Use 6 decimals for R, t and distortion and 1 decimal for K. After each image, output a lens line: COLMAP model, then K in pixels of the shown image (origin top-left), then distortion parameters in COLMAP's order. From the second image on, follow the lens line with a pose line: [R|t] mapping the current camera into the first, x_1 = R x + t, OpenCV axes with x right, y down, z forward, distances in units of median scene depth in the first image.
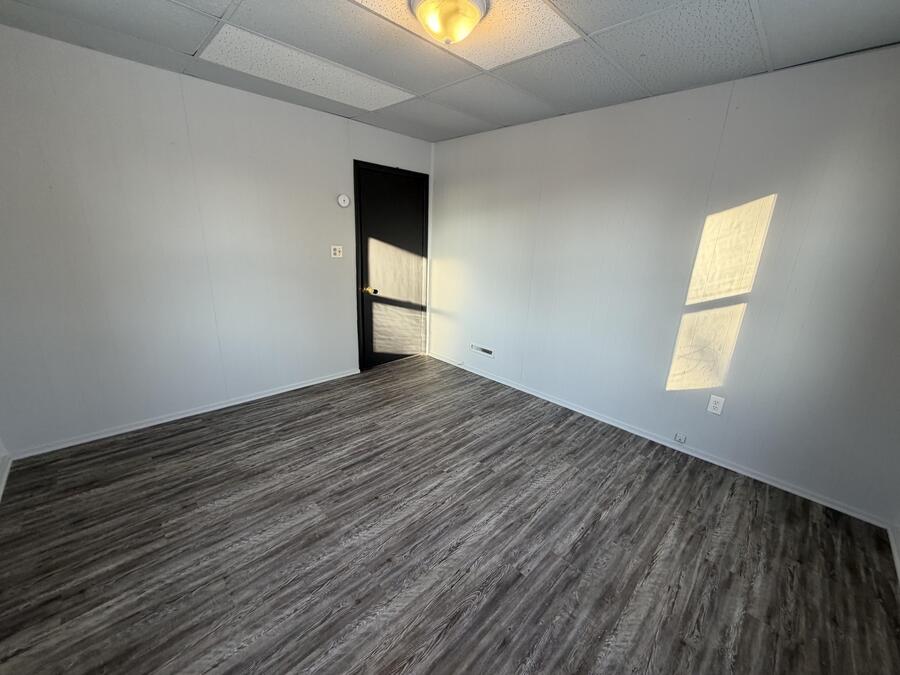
lens RADIAL K [[354.7, 0, 451.6], [0, 354.7, 335.8], [0, 0, 1]] dist [-0.000327, 0.000135]
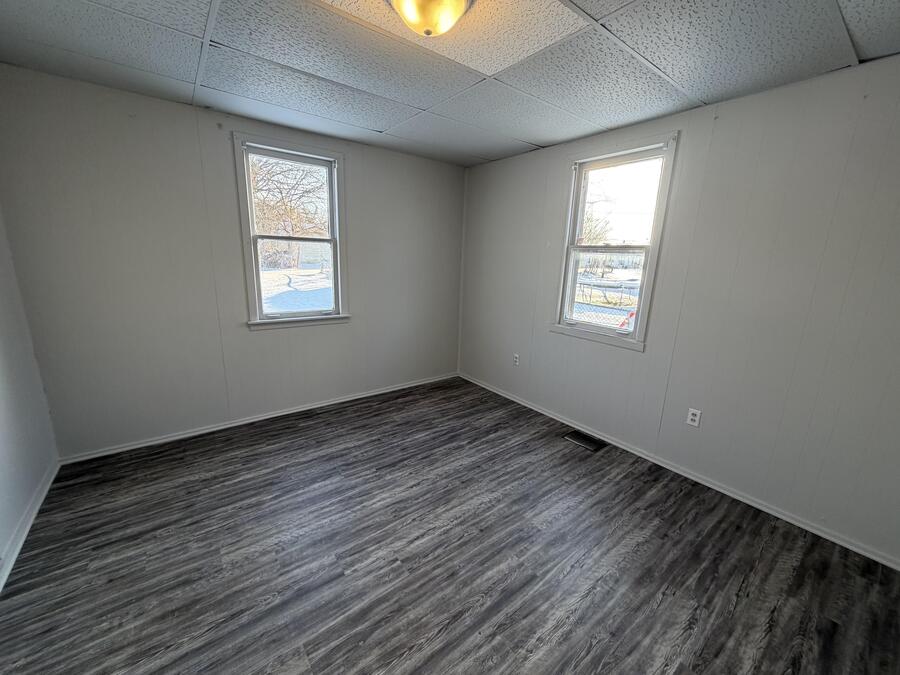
lens RADIAL K [[354.7, 0, 450.8], [0, 354.7, 337.3], [0, 0, 1]] dist [-0.000327, 0.000135]
pose [[-0.989067, -0.098397, 0.109842, -0.187534], [-0.033349, 0.874791, 0.483351, -0.466151], [-0.143650, 0.474403, -0.868508, 1.626937]]
